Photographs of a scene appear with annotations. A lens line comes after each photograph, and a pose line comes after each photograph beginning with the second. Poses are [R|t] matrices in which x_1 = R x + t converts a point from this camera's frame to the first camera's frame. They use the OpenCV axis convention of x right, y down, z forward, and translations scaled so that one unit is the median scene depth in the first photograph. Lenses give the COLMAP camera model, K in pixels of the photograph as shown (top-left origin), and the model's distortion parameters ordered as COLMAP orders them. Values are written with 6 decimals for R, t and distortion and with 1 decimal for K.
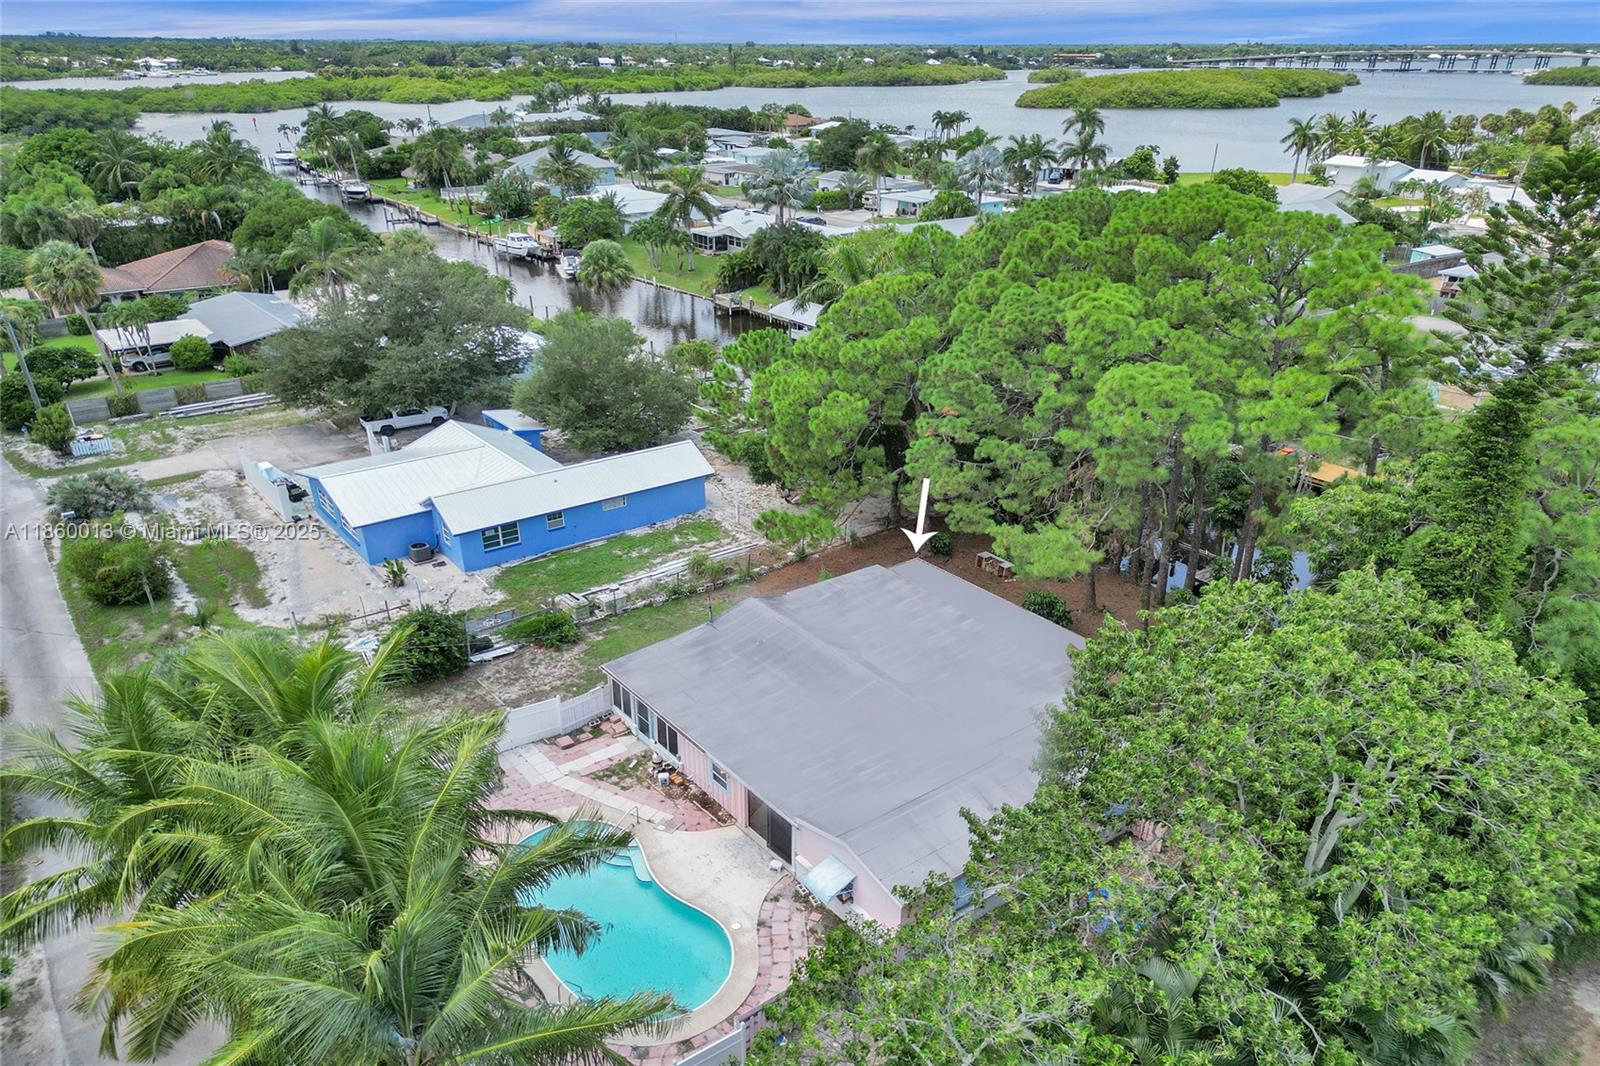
lens RADIAL K [[1111.8, 0, 821.6], [0, 1111.8, 537.4], [0, 0, 1]] dist [0.115574, -0.096504]
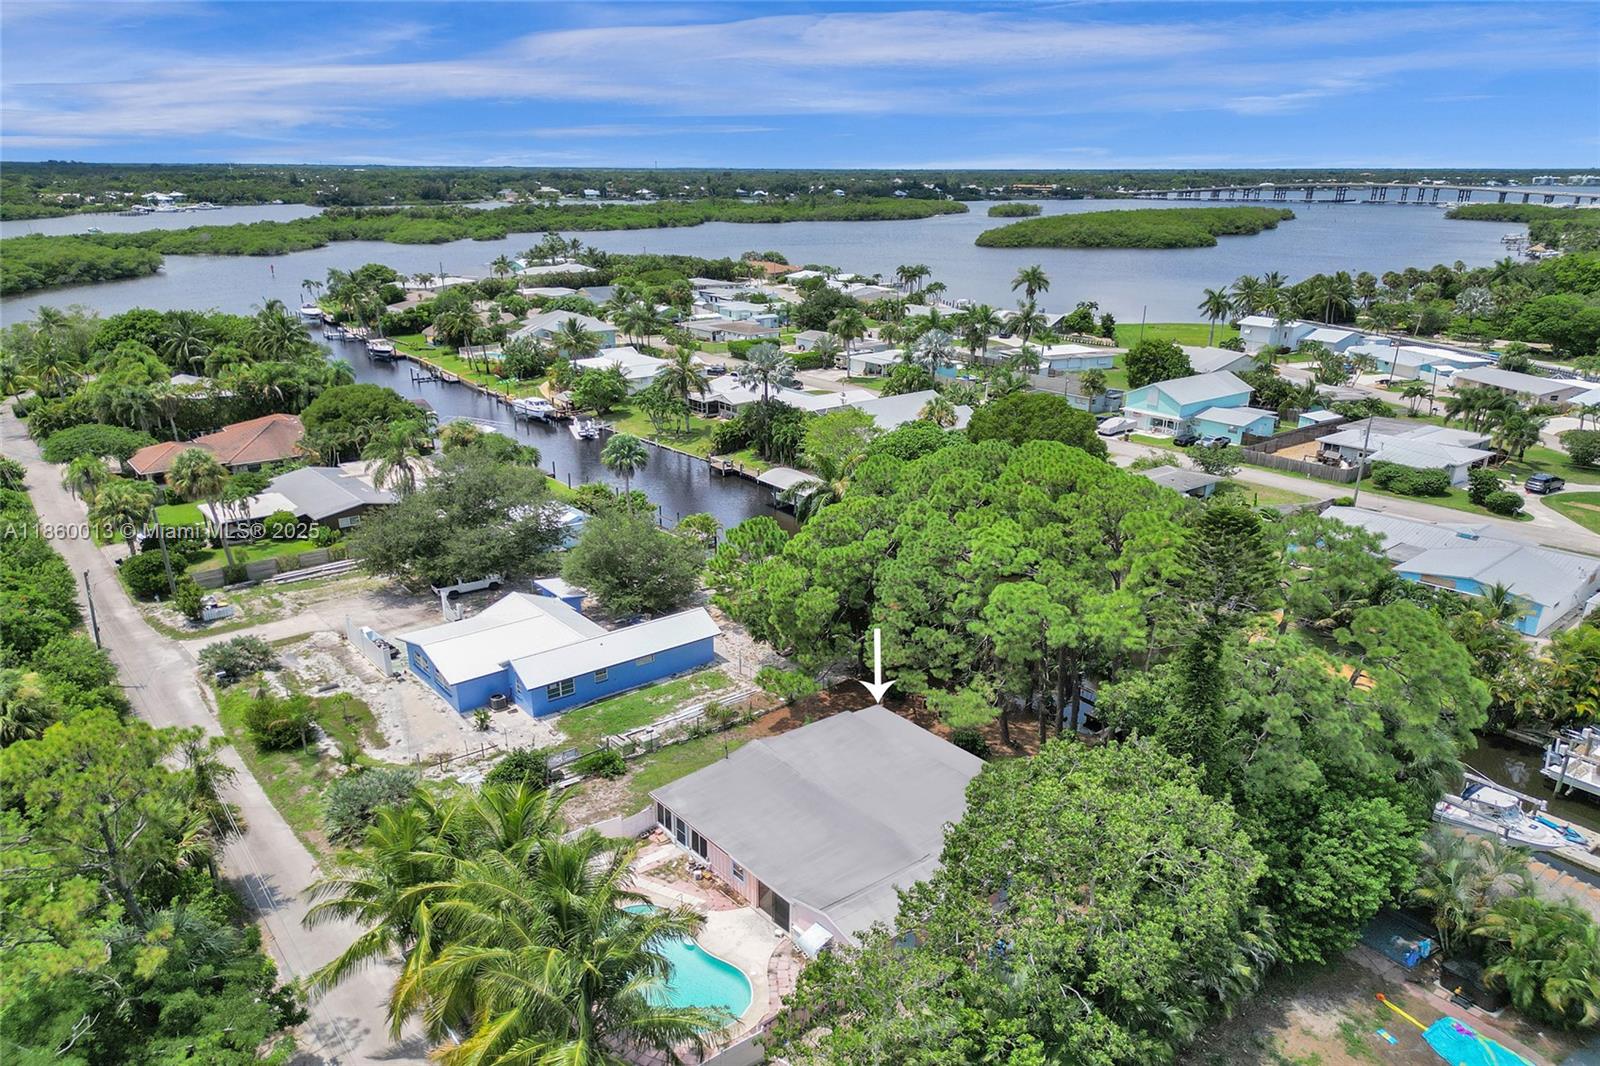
lens RADIAL K [[1083.1, 0, 800.0], [0, 1083.1, 533.0], [0, 0, 1]] dist [0.107945, -0.118623]
pose [[0.999926, -0.012132, 0.000270, -0.003222], [0.012096, 0.994734, -0.101775, -0.038702], [0.000967, 0.101771, 0.994807, -0.225839]]
